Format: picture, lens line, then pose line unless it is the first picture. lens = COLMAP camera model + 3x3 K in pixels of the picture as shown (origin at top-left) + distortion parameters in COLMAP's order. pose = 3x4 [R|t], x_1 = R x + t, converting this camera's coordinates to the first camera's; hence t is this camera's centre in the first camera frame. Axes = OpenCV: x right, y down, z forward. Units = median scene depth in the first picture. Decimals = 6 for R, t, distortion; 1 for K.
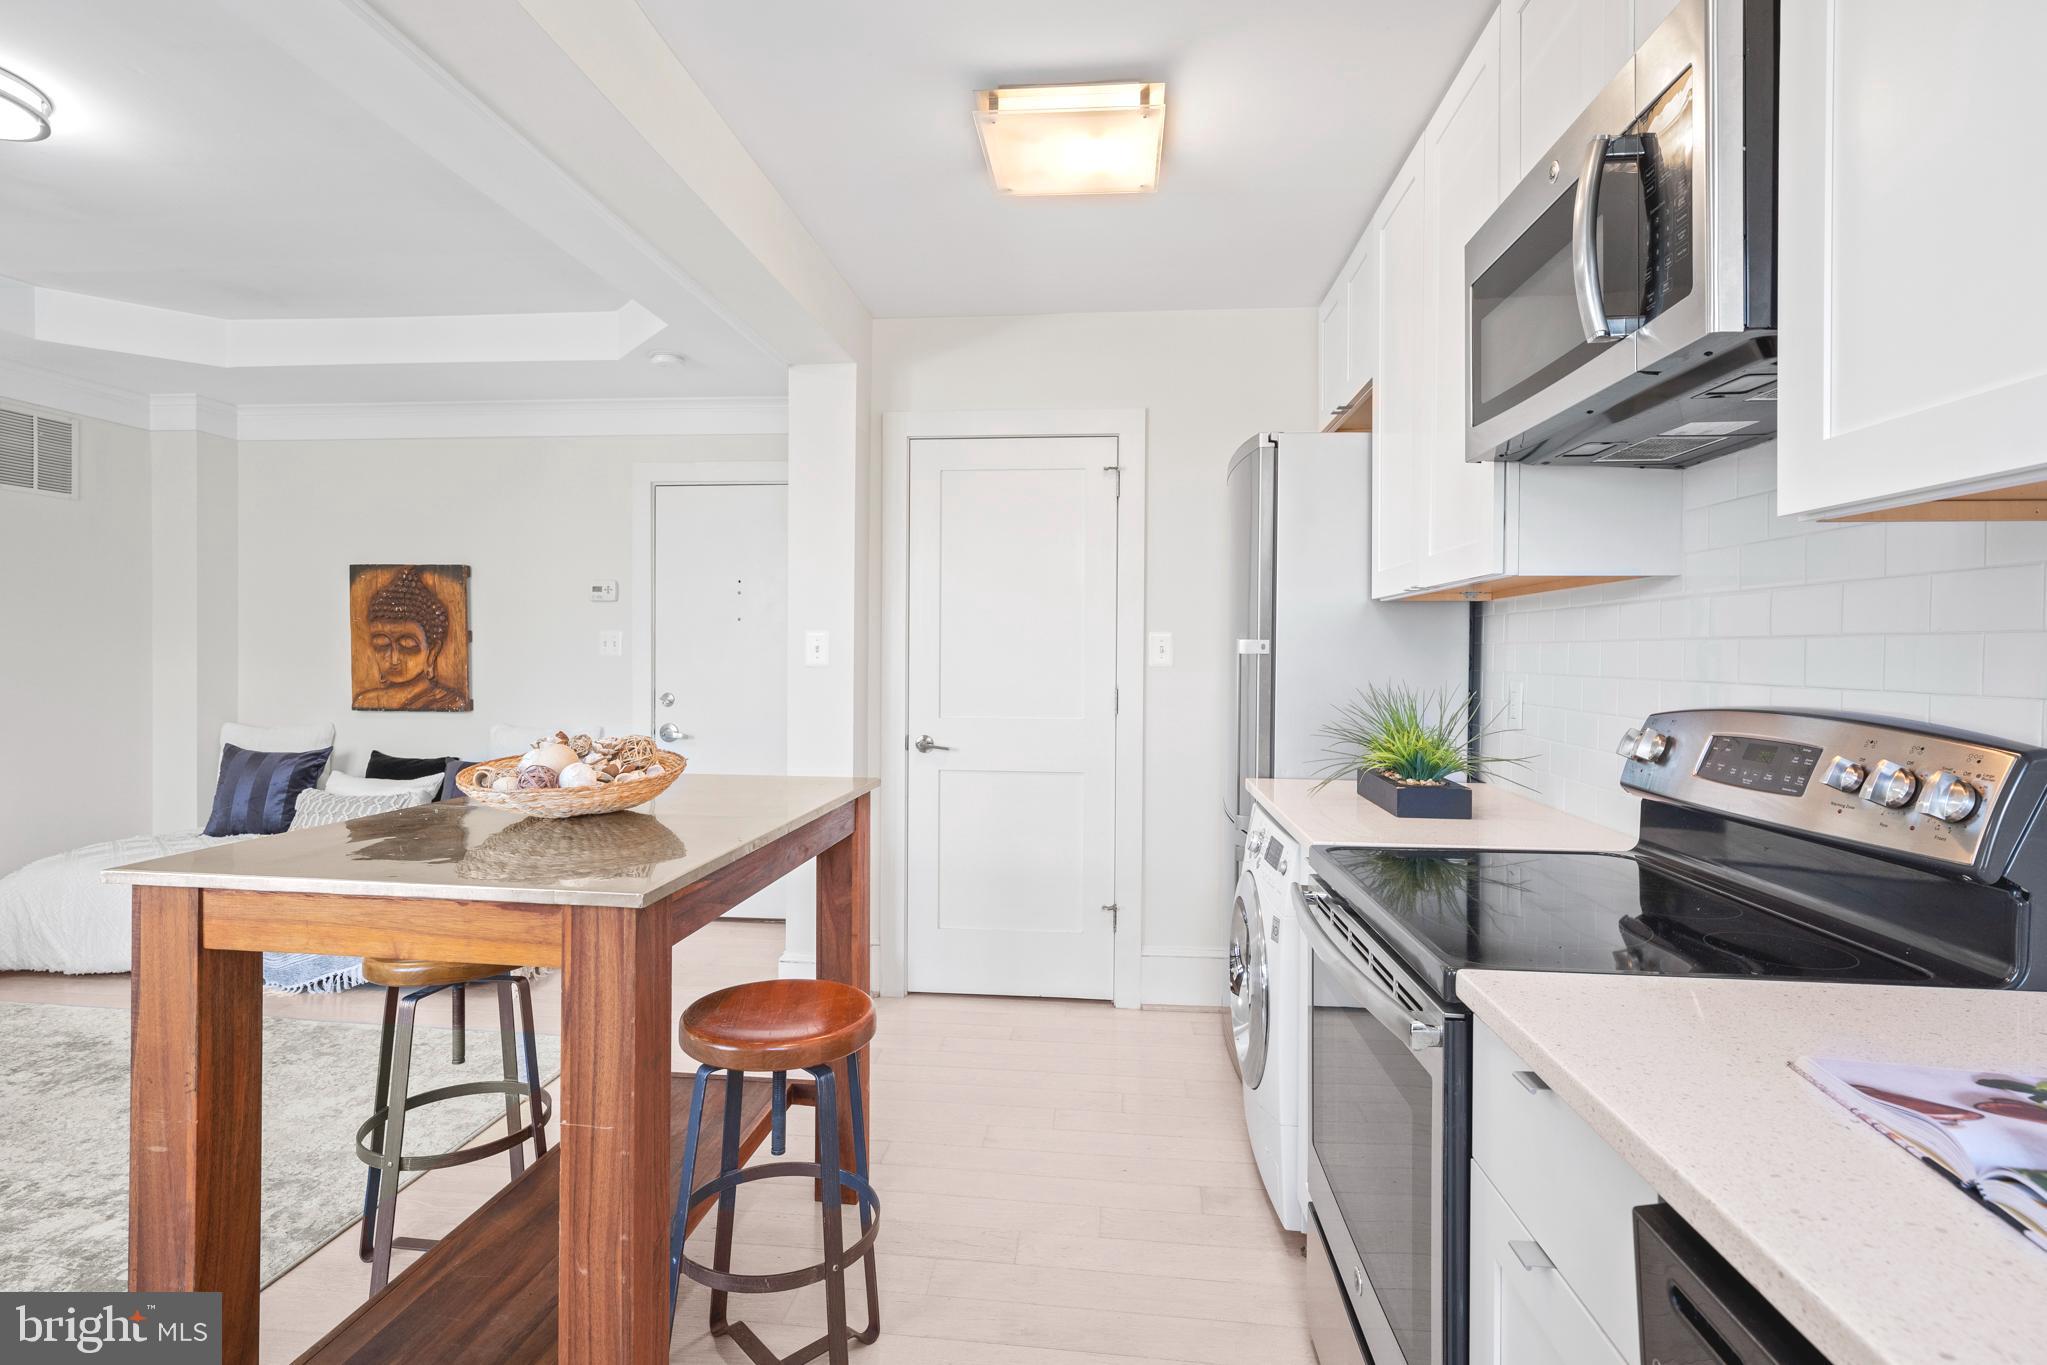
lens RADIAL K [[1005.8, 0, 1017.7], [0, 1005.8, 659.4], [0, 0, 1]] dist [-0.000970, 0.004513]
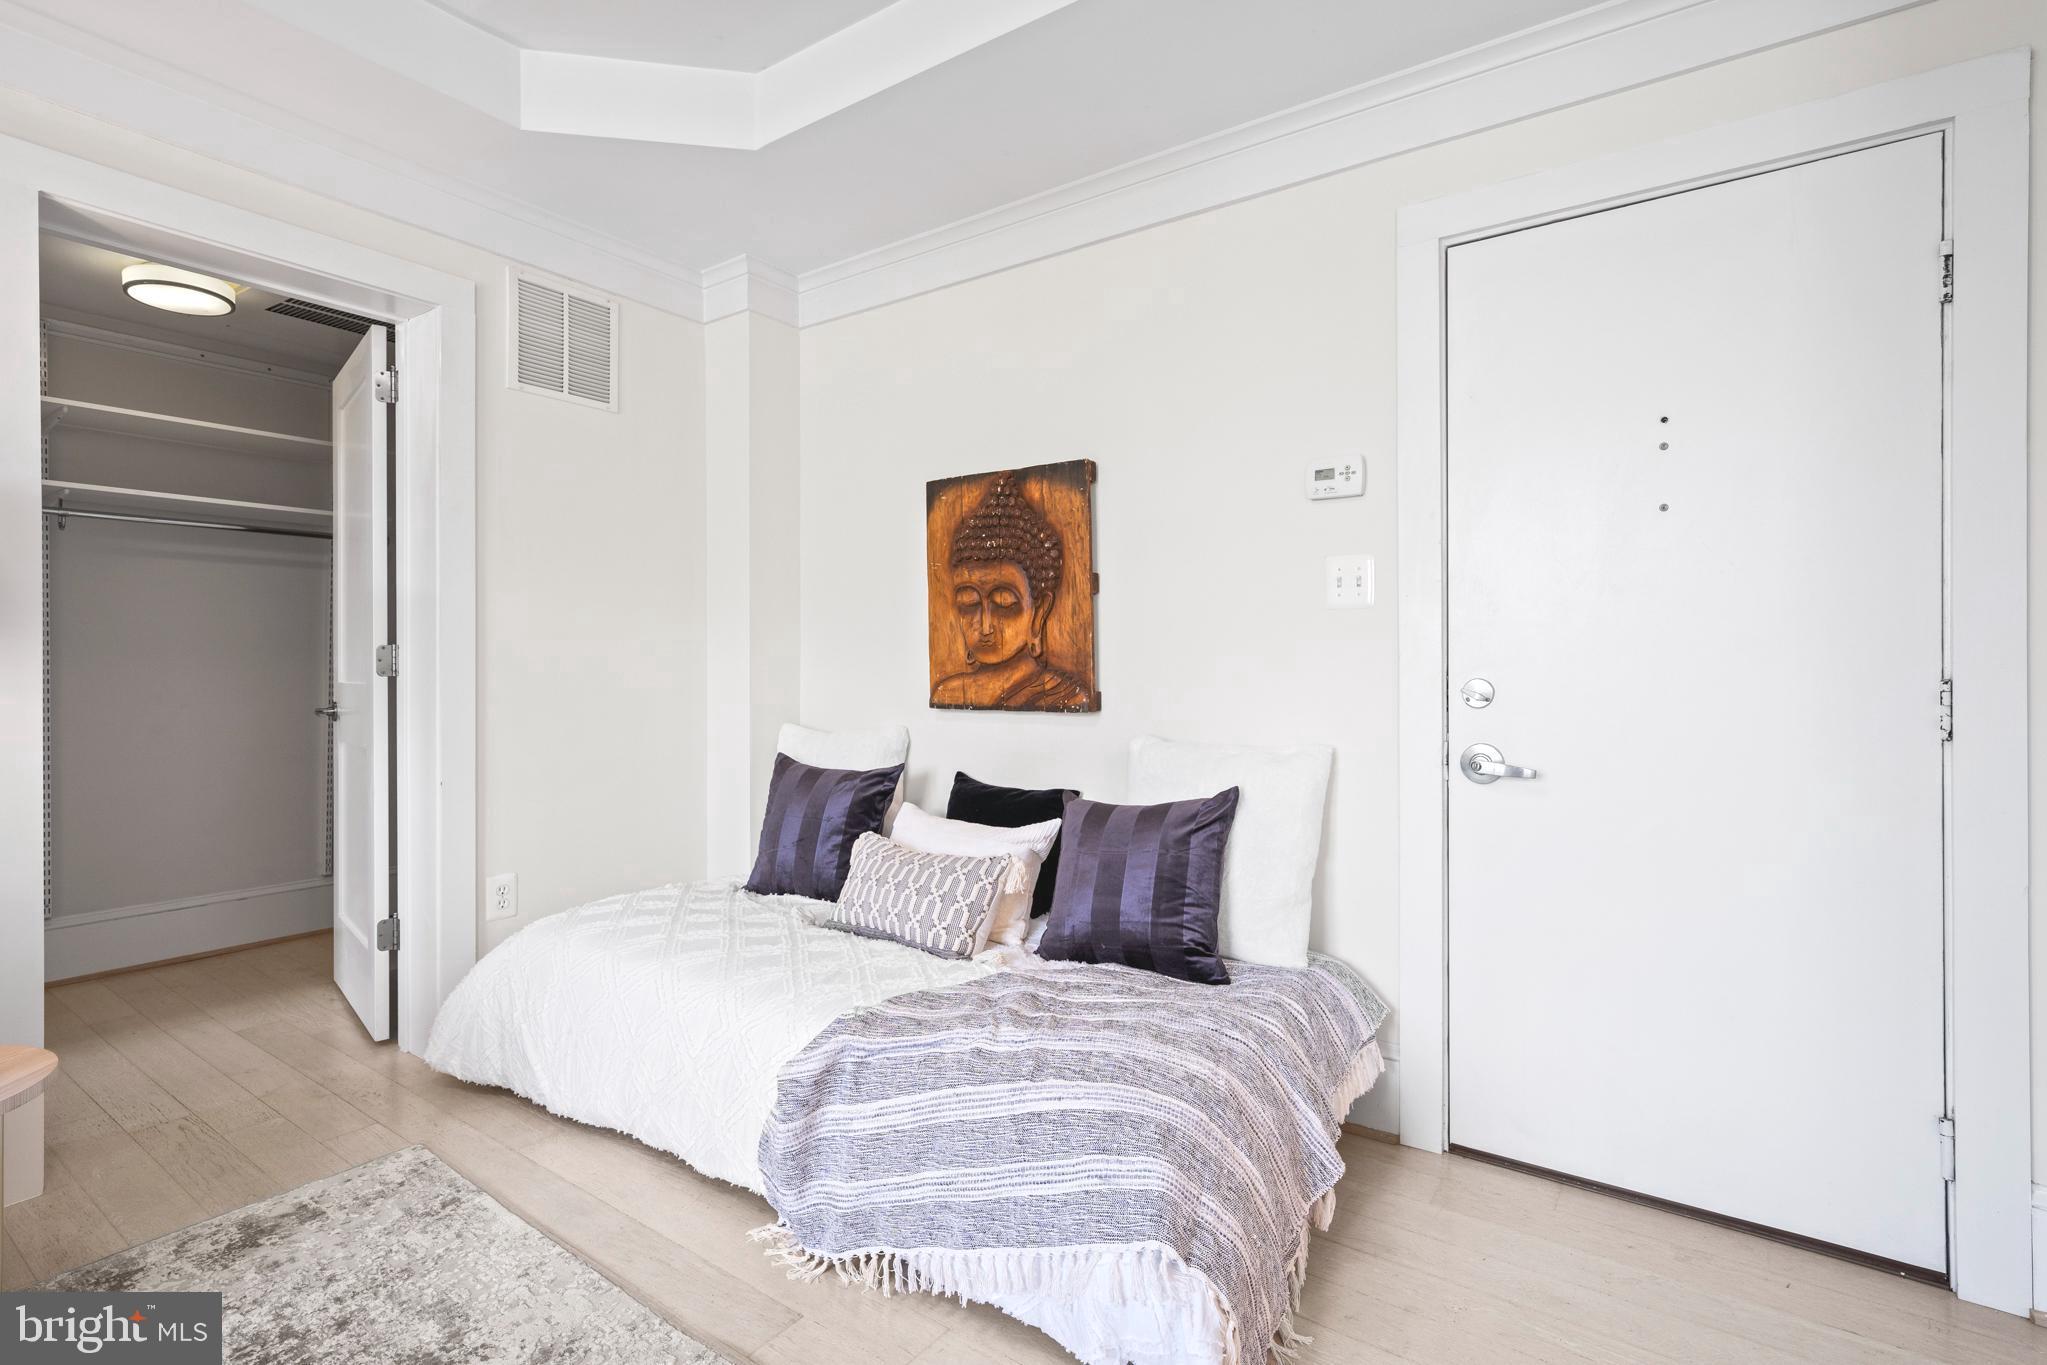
lens RADIAL K [[979.5, 0, 1030.7], [0, 979.5, 666.9], [0, 0, 1]] dist [0.001524, 0.000959]
pose [[0.871240, -0.006354, -0.490817, -0.575468], [0.003410, 0.999970, -0.006892, 0.056172], [0.490846, 0.004331, 0.871236, 0.937767]]
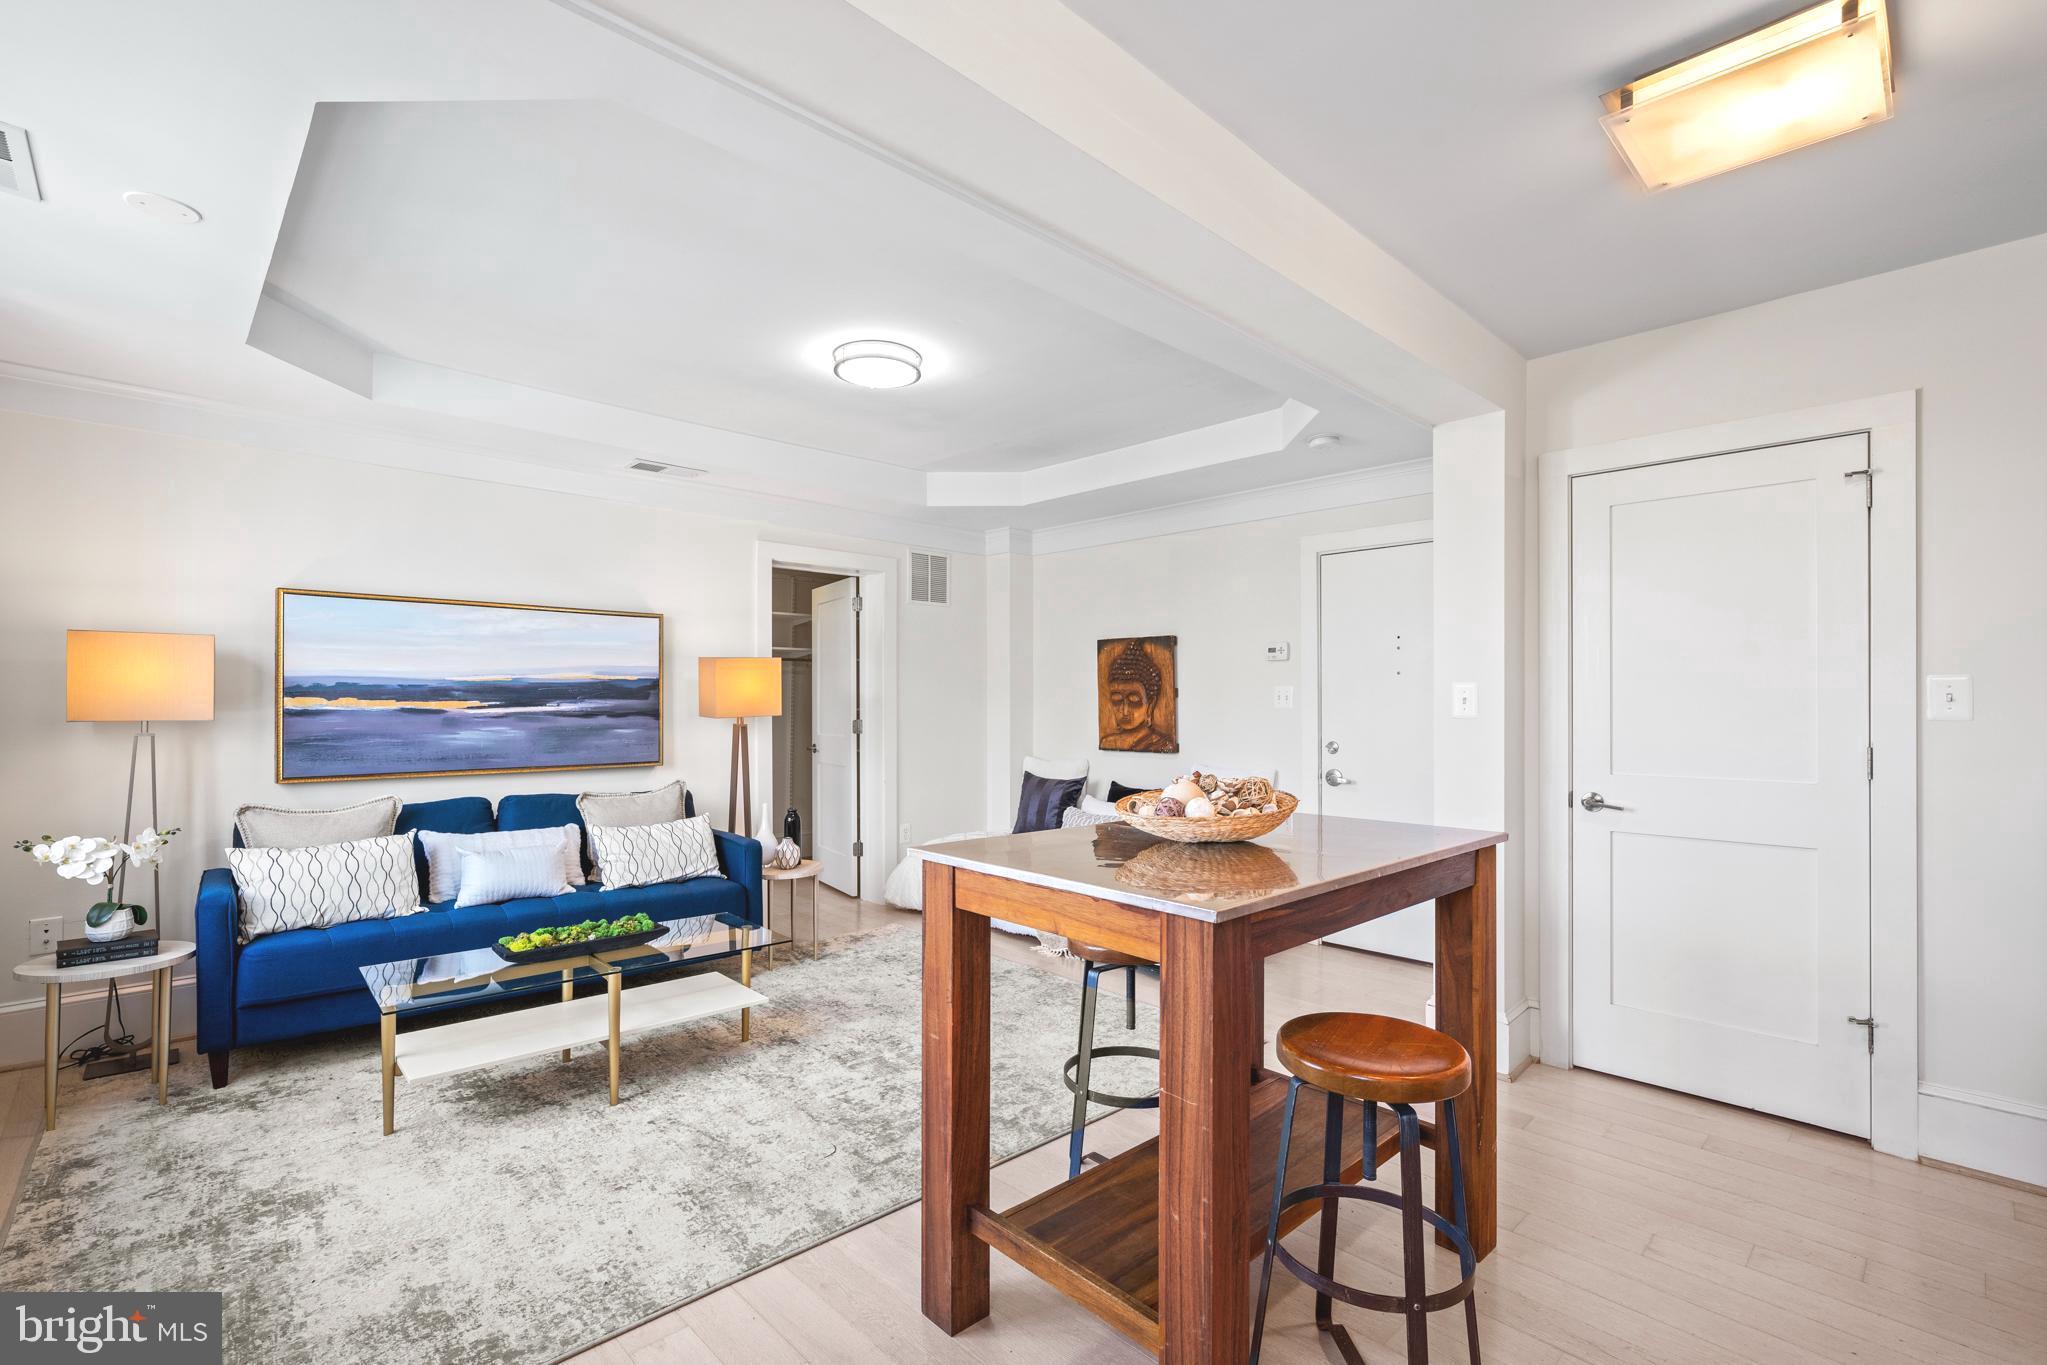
lens RADIAL K [[919.4, 0, 1020.9], [0, 919.4, 699.6], [0, 0, 1]] dist [-0.002368, 0.000385]
pose [[0.765295, -0.008813, -0.643619, 0.074716], [0.000900, 0.999920, -0.012621, -0.000393], [0.643679, 0.009080, 0.765242, 0.014699]]
